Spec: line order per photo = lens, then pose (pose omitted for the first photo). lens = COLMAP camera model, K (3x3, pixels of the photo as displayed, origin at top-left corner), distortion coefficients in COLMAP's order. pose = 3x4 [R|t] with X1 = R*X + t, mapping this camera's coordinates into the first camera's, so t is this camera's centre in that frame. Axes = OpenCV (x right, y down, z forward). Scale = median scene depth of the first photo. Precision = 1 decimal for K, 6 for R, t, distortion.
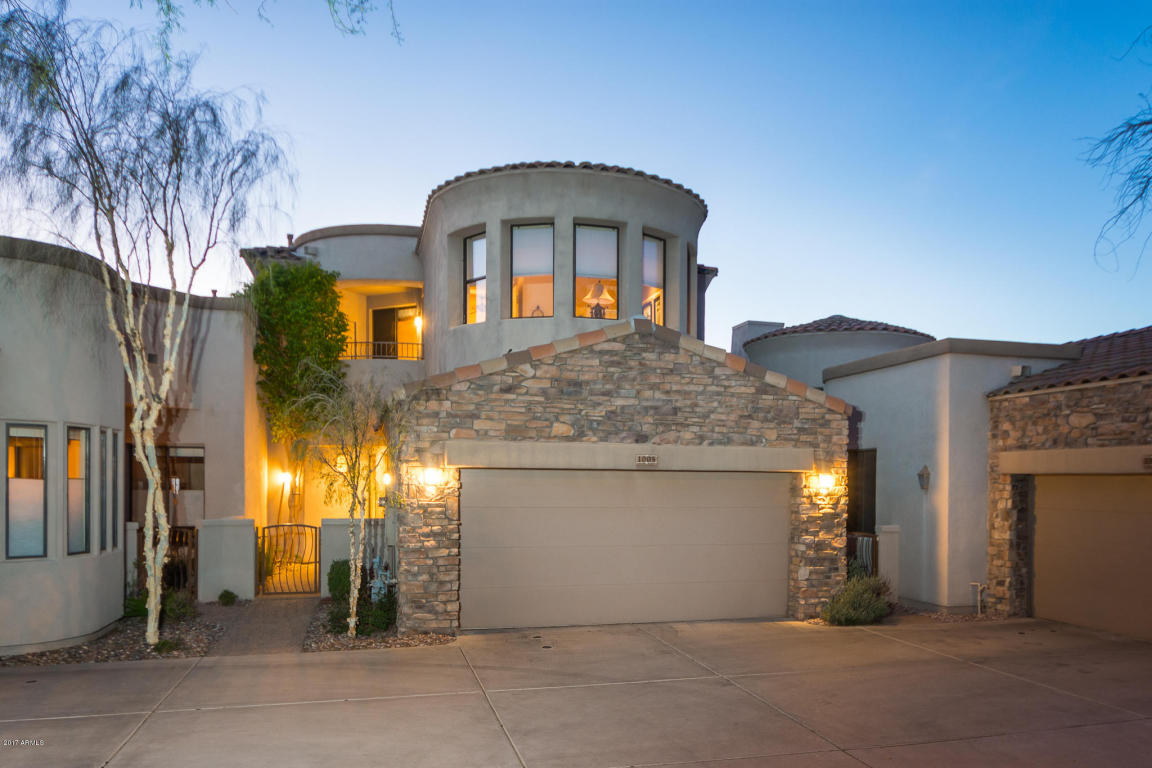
lens RADIAL K [[784.4, 0, 574.8], [0, 784.4, 490.0], [0, 0, 1]] dist [0.006416, 0.000929]
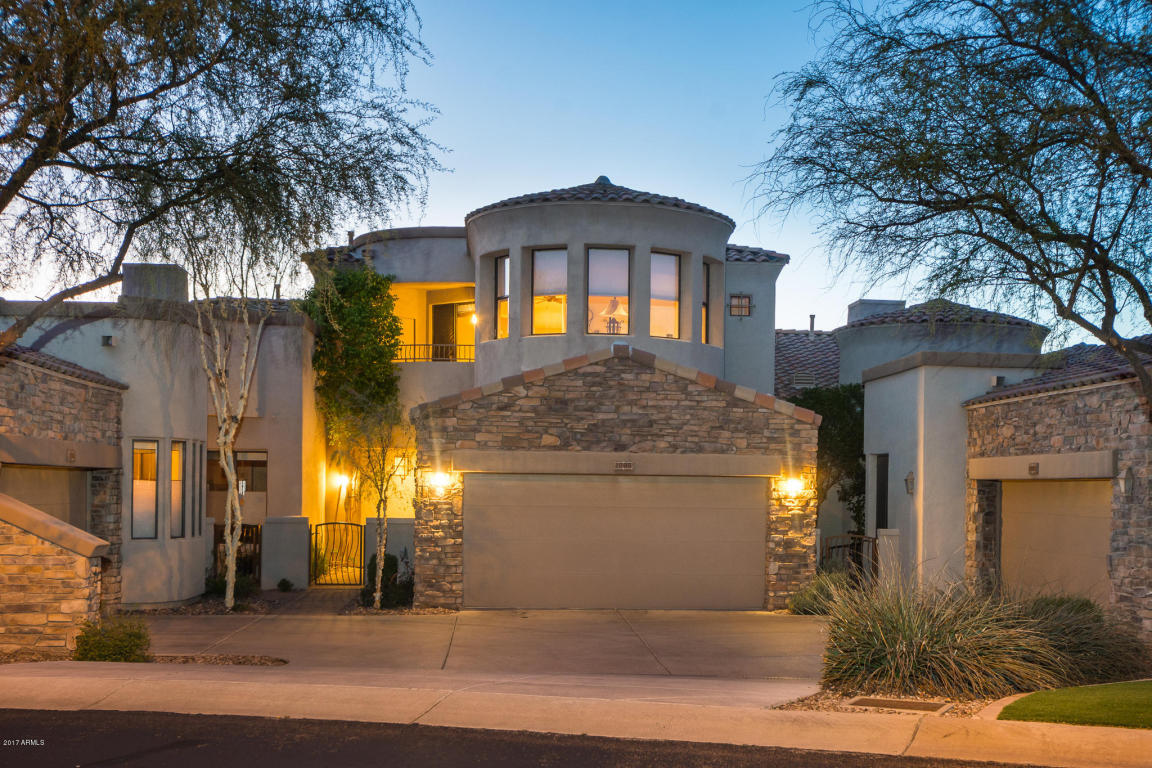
lens RADIAL K [[1191.5, 0, 576.7], [0, 1191.5, 487.7], [0, 0, 1]] dist [-0.008630, -0.001583]
pose [[0.983201, 0.004740, -0.182465, 0.335857], [-0.006748, 0.999923, -0.010389, 0.012150], [0.182402, 0.011446, 0.983157, -0.726221]]
